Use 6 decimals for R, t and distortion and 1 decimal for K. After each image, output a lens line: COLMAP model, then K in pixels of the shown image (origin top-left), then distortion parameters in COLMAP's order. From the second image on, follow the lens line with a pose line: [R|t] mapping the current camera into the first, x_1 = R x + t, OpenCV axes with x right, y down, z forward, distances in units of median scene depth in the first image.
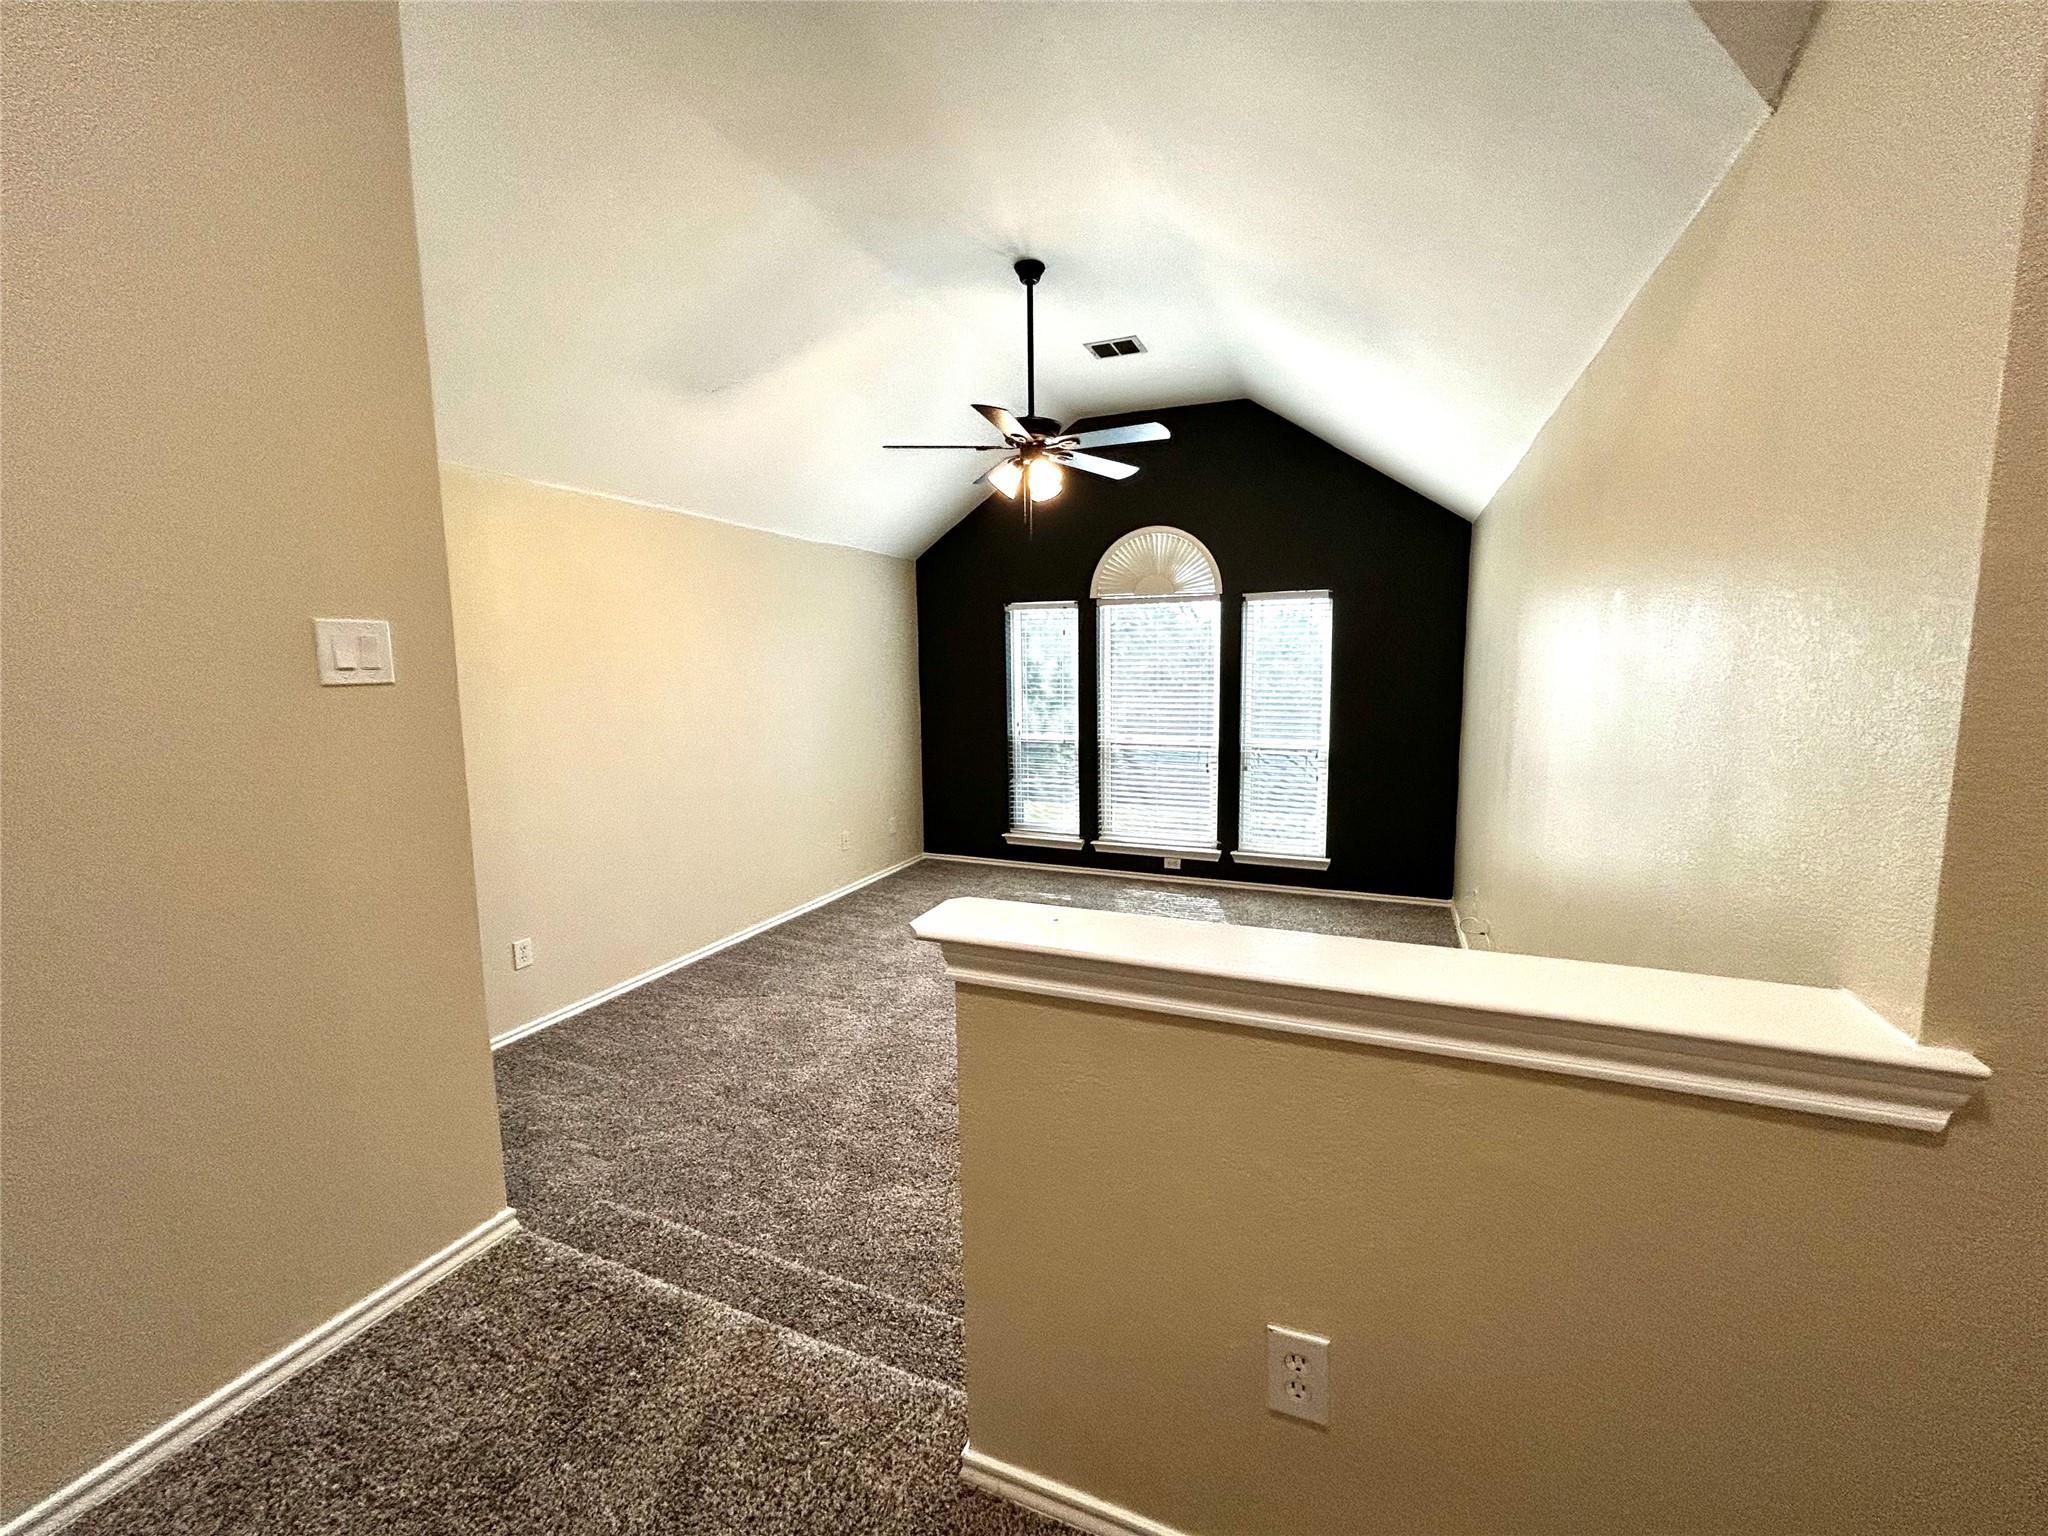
lens RADIAL K [[831.5, 0, 1022.2], [0, 831.5, 766.4], [0, 0, 1]] dist [-0.001224, 0.000360]
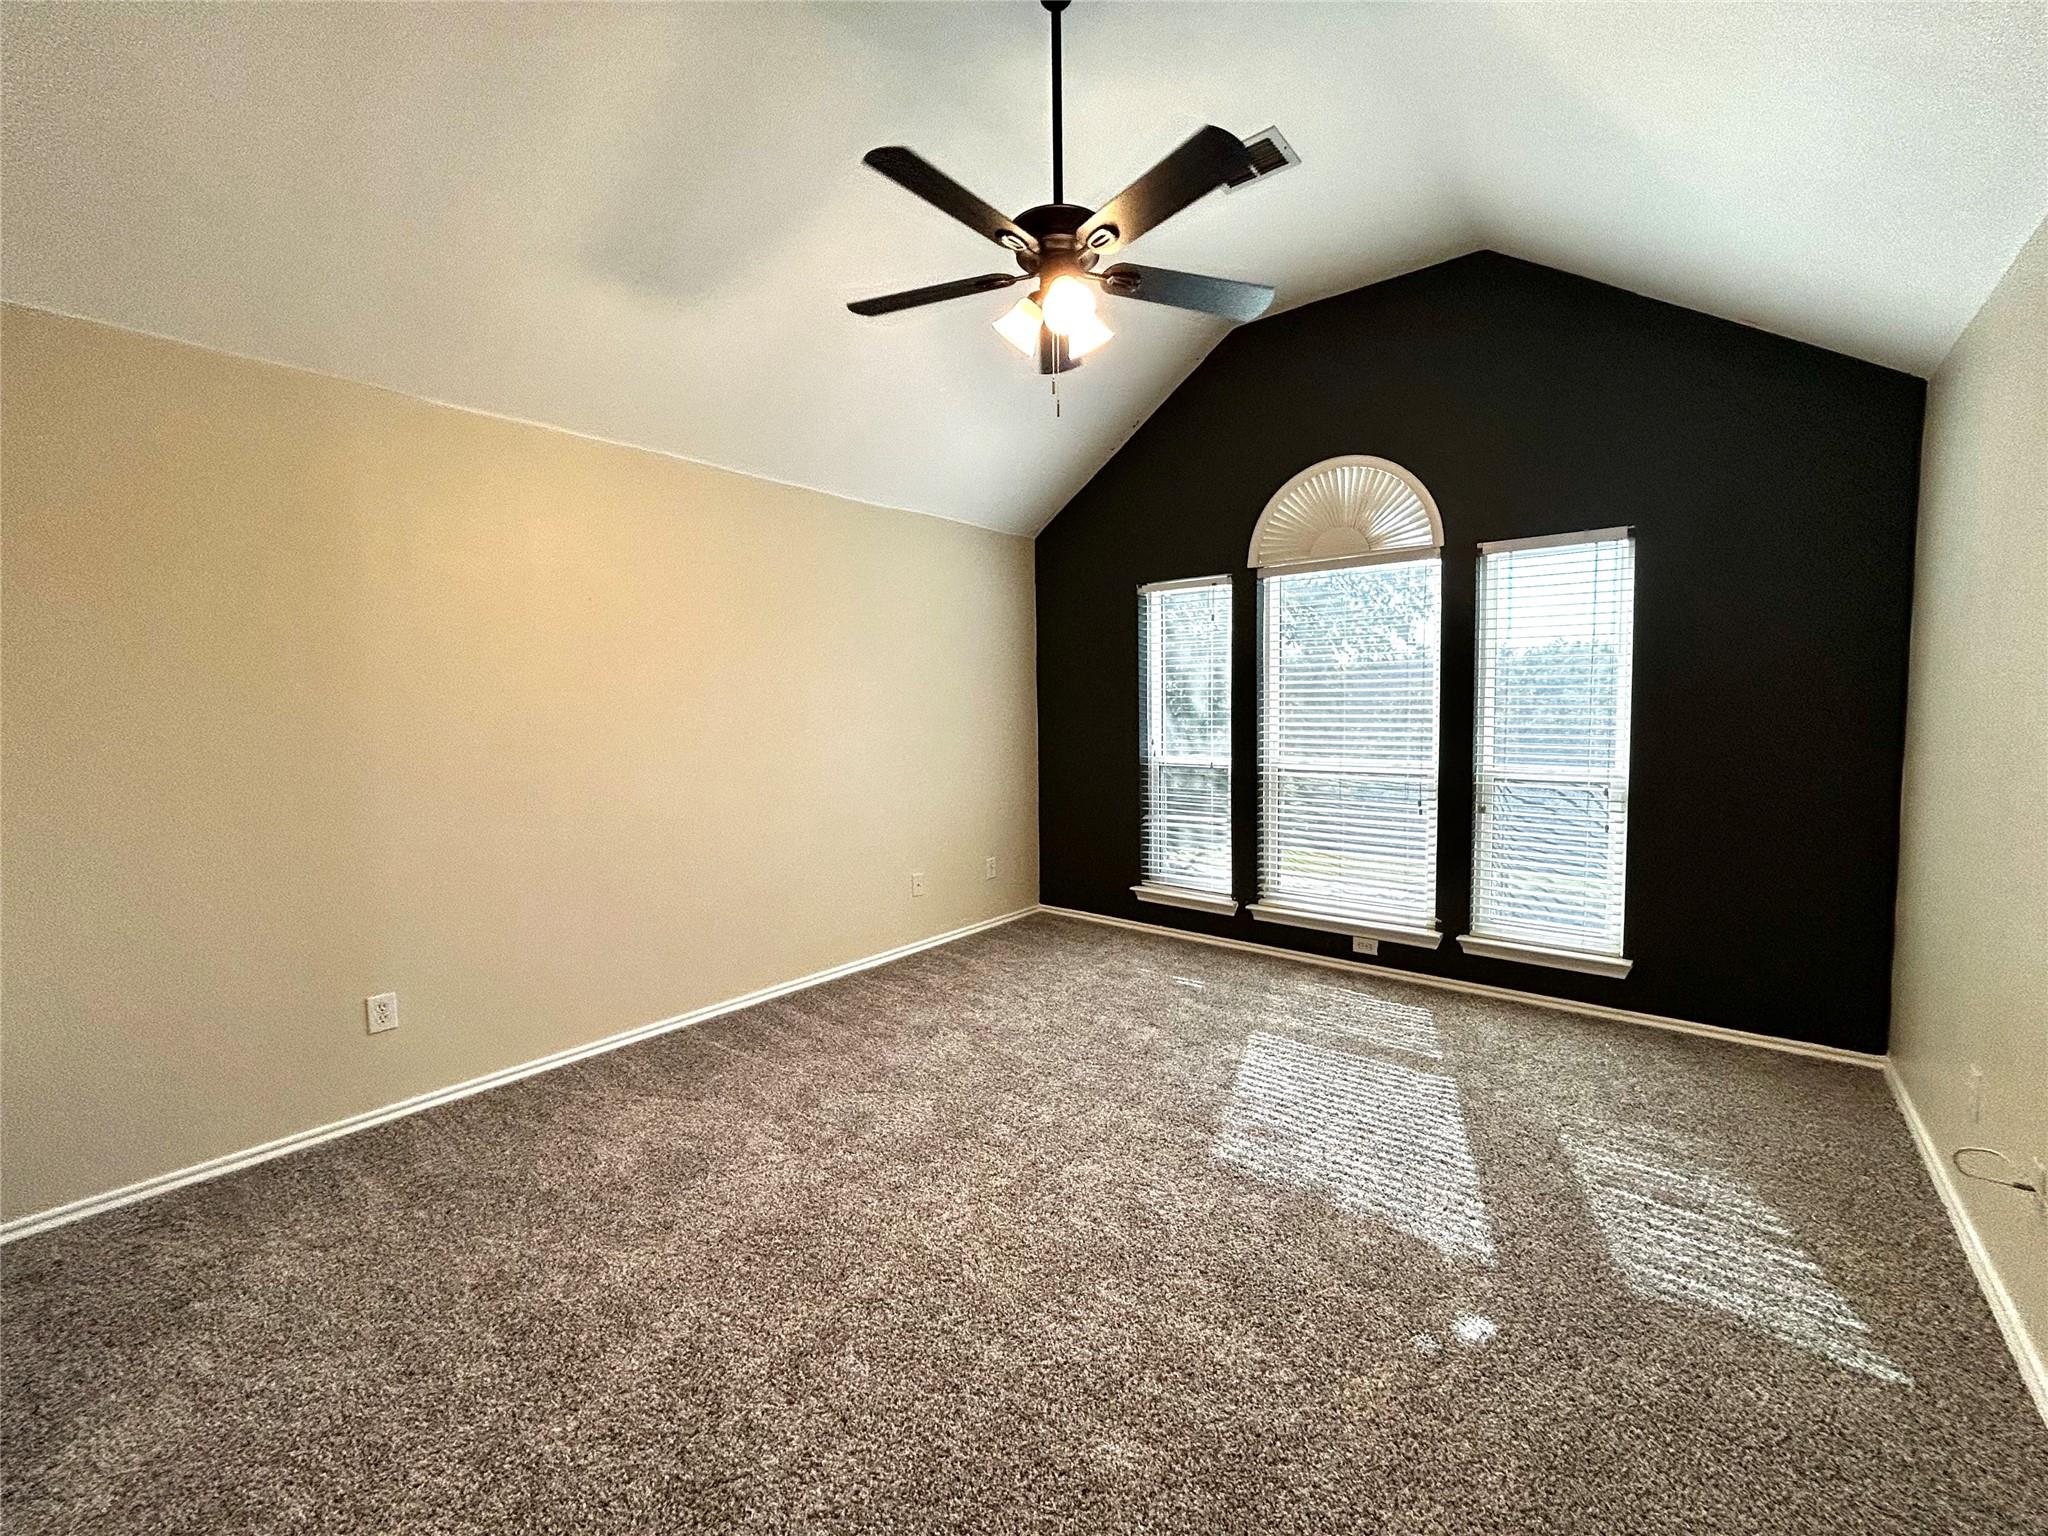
lens RADIAL K [[831.5, 0, 1028.9], [0, 831.5, 763.9], [0, 0, 1]] dist [-0.001224, 0.000360]
pose [[0.959228, 0.017950, -0.282063, 0.108895], [-0.032828, 0.998302, -0.048110, 0.009879], [0.280720, 0.055408, 0.958189, 0.267440]]
